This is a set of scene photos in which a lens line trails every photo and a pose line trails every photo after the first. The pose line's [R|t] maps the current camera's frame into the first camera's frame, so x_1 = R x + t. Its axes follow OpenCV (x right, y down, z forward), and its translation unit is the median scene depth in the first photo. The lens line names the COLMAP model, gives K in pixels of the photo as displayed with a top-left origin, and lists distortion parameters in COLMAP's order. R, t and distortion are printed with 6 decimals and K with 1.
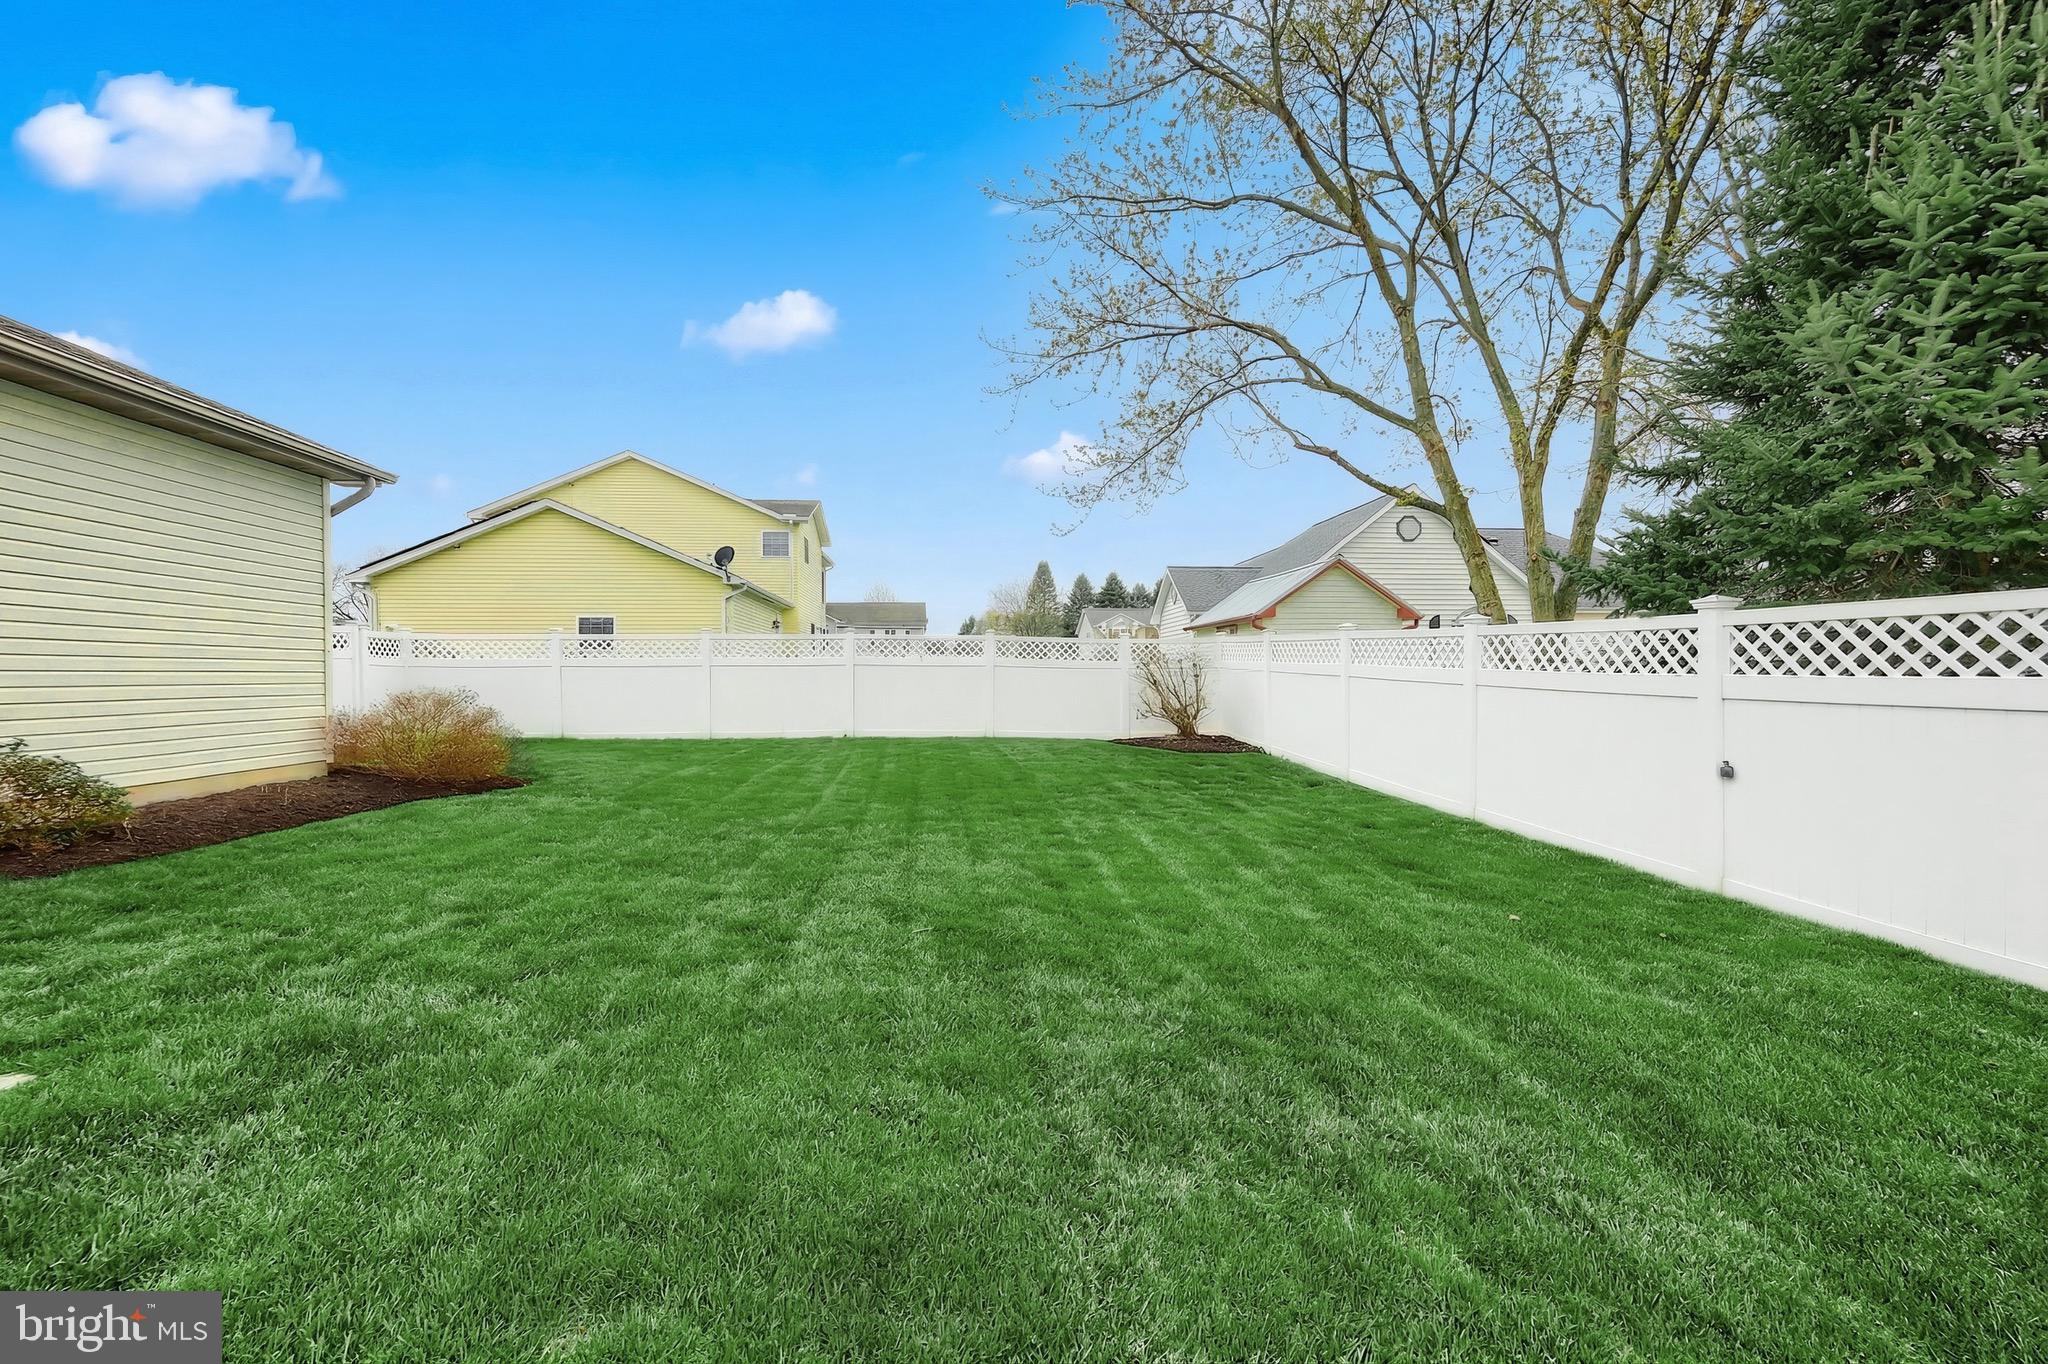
lens RADIAL K [[839.4, 0, 1019.0], [0, 839.4, 685.4], [0, 0, 1]] dist [0.004685, -0.000152]
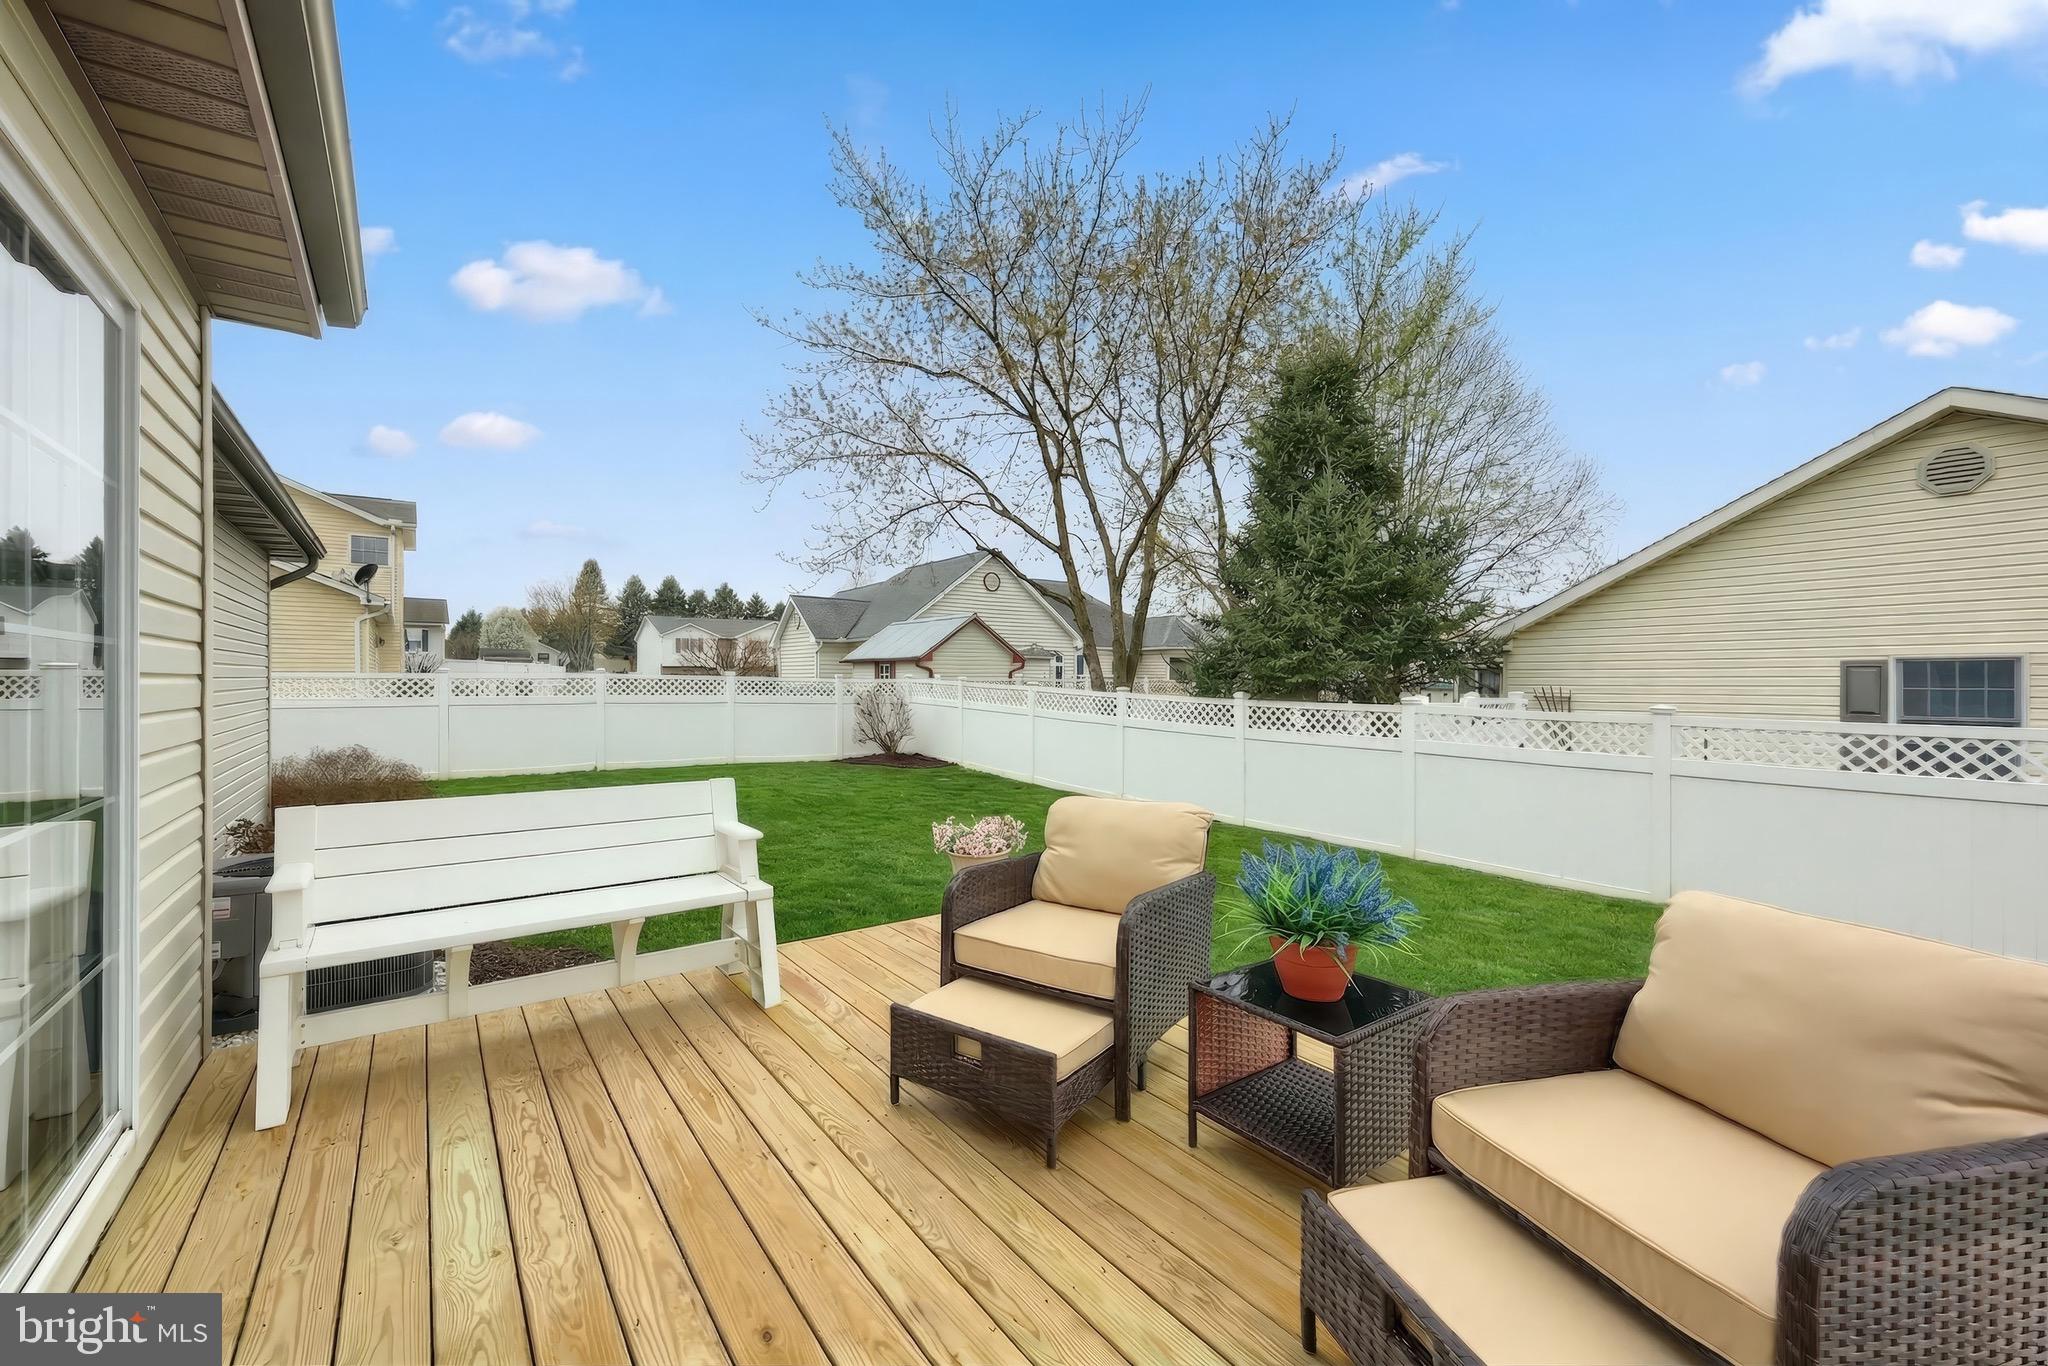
lens RADIAL K [[839.4, 0, 1026.8], [0, 839.4, 687.6], [0, 0, 1]] dist [0.004685, -0.000152]
pose [[0.851800, 0.003236, 0.523857, -0.362854], [-0.002801, 0.999995, -0.001622, -0.050184], [-0.523859, -0.000086, 0.851805, -0.264876]]
